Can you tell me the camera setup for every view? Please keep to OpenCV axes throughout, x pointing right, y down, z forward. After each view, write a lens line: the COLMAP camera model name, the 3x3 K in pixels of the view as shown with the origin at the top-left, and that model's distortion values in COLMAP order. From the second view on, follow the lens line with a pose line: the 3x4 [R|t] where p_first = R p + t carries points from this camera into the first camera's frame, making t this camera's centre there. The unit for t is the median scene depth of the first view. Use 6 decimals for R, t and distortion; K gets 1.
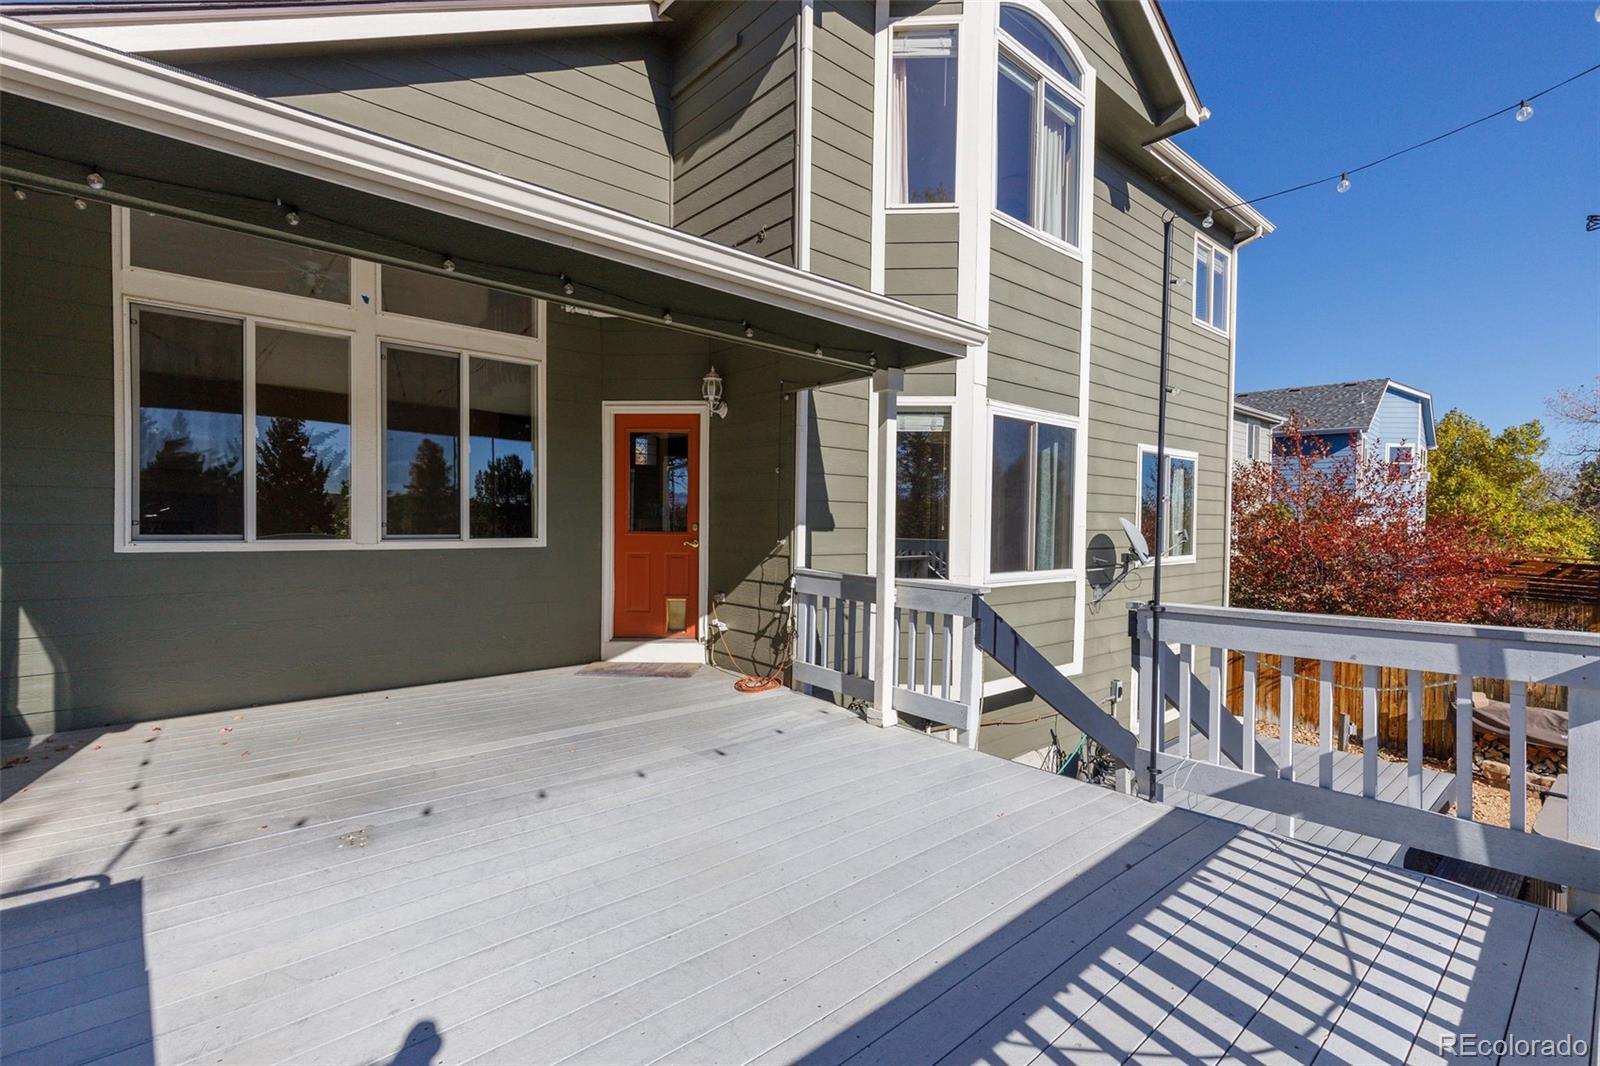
lens RADIAL K [[738.7, 0, 809.7], [0, 738.7, 532.2], [0, 0, 1]] dist [0.000539, 0.000056]
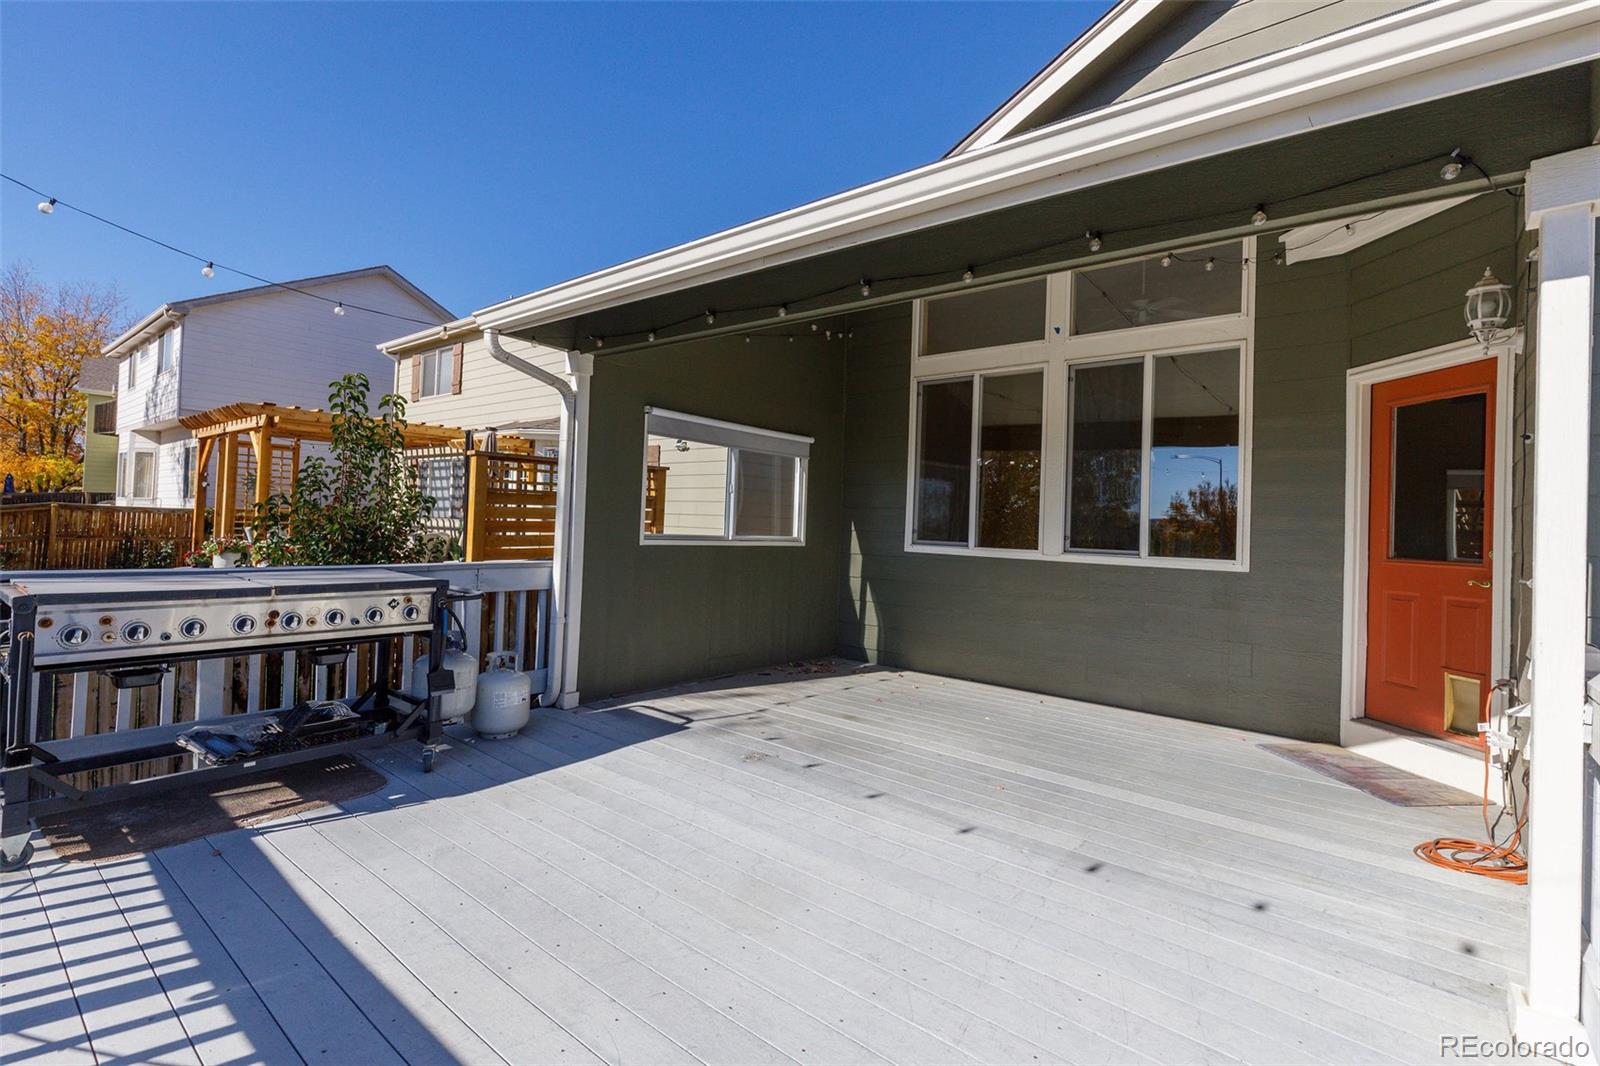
lens RADIAL K [[738.7, 0, 803.7], [0, 738.7, 519.6], [0, 0, 1]] dist [0.000539, 0.000056]
pose [[0.136617, -0.011637, -0.990556, 0.449447], [-0.046339, 0.998761, -0.018124, -0.000449], [0.989539, 0.048378, 0.135909, 0.531077]]
